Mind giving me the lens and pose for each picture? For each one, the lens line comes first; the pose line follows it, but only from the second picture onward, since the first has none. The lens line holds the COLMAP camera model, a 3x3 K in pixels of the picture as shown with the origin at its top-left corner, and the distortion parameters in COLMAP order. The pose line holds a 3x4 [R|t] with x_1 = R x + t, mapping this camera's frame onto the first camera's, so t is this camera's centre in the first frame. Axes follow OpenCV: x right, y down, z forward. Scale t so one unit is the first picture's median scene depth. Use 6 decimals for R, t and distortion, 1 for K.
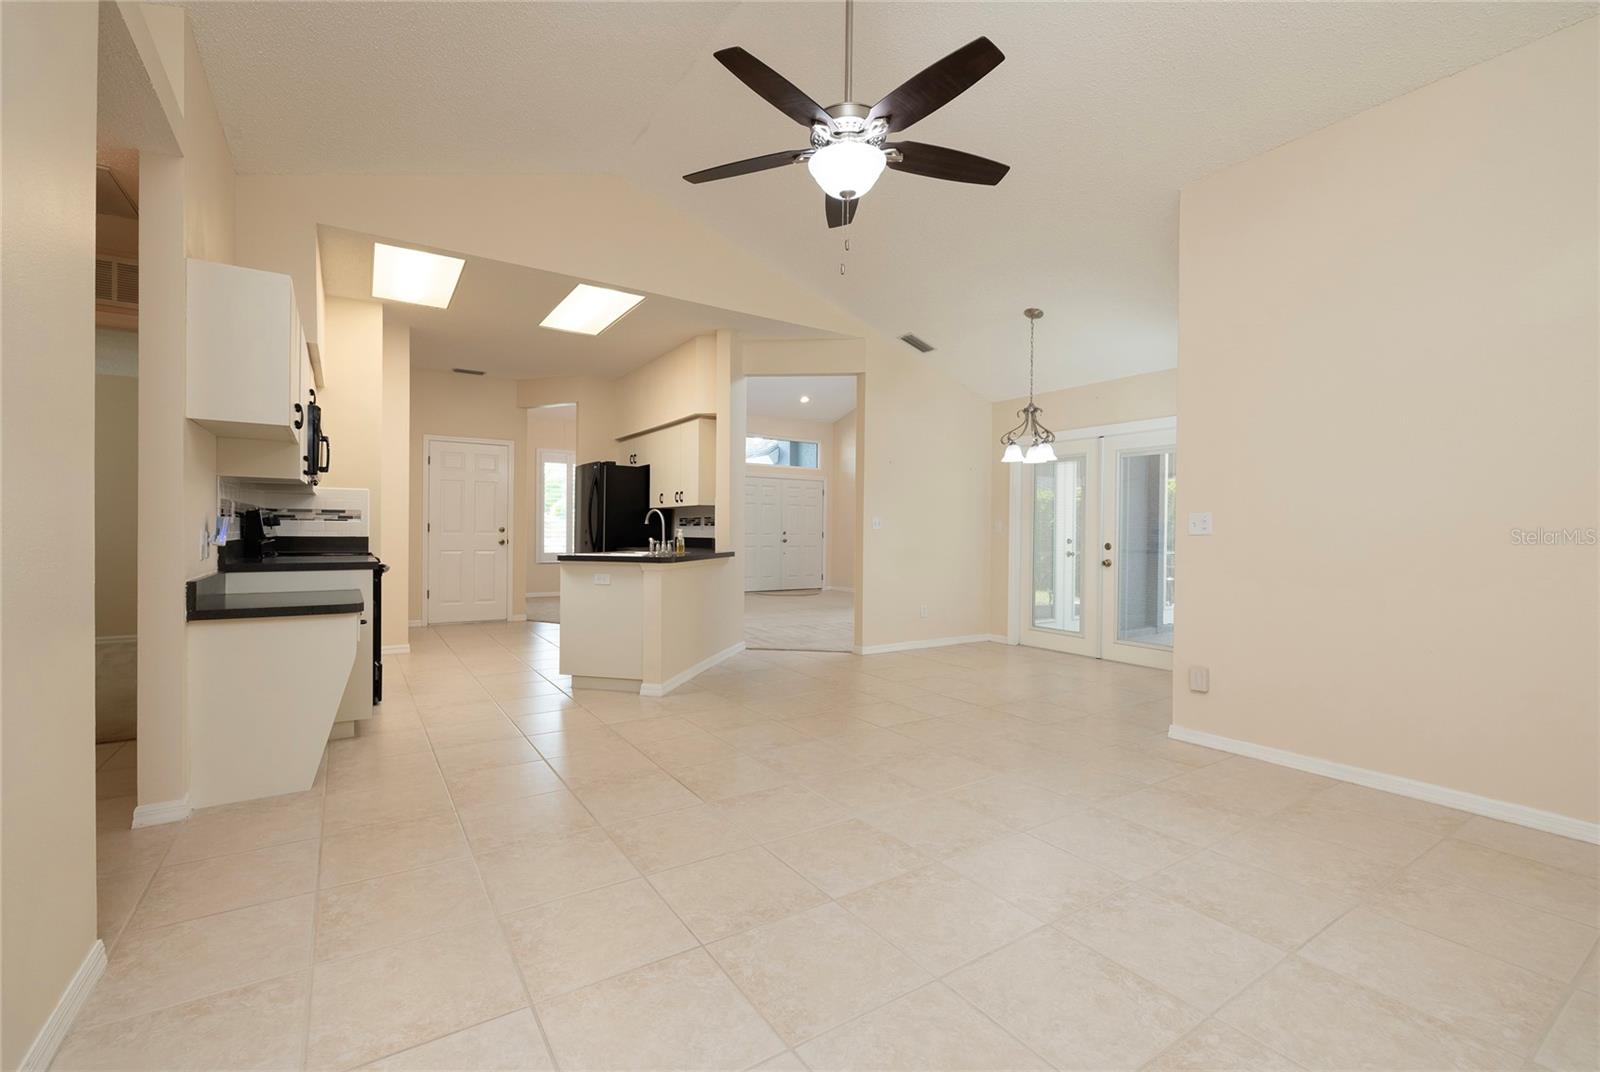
lens RADIAL K [[669.7, 0, 797.5], [0, 669.7, 536.1], [0, 0, 1]] dist [0.000562, -0.000828]
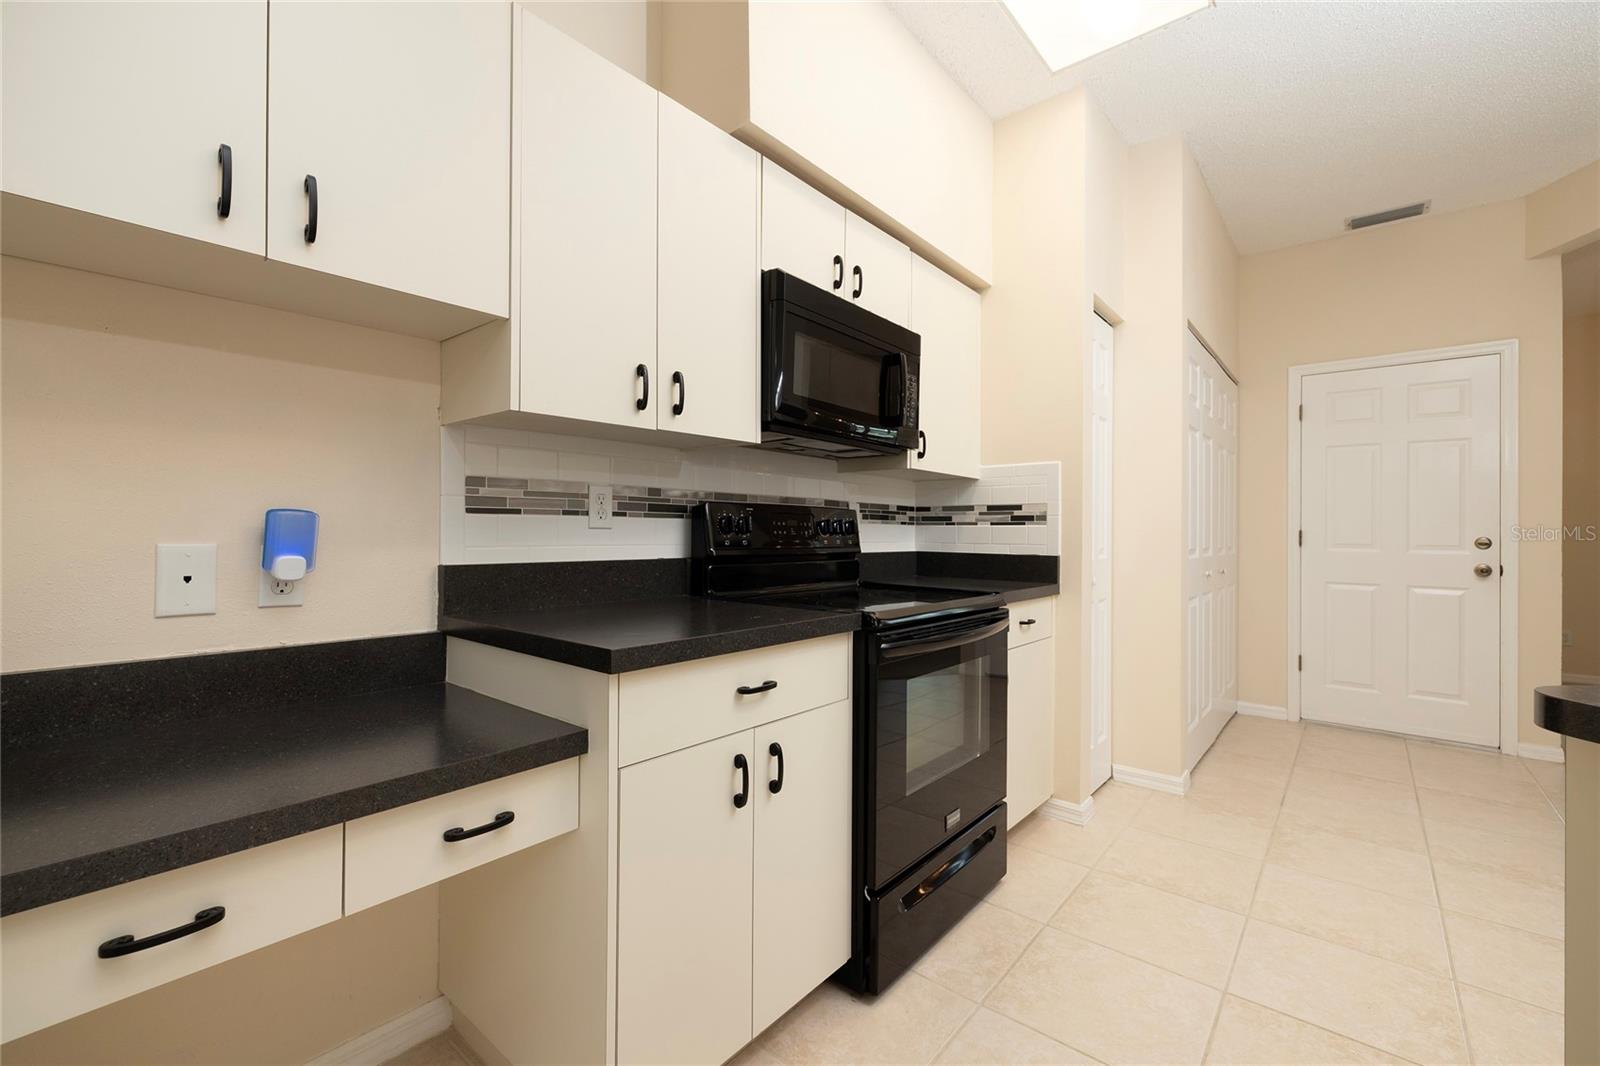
lens RADIAL K [[669.7, 0, 806.2], [0, 669.7, 526.8], [0, 0, 1]] dist [0.000562, -0.000828]
pose [[0.277985, -0.017198, -0.960431, -0.214296], [-0.012759, 0.999685, -0.021594, -0.007879], [0.960501, 0.018257, 0.277678, 0.688362]]
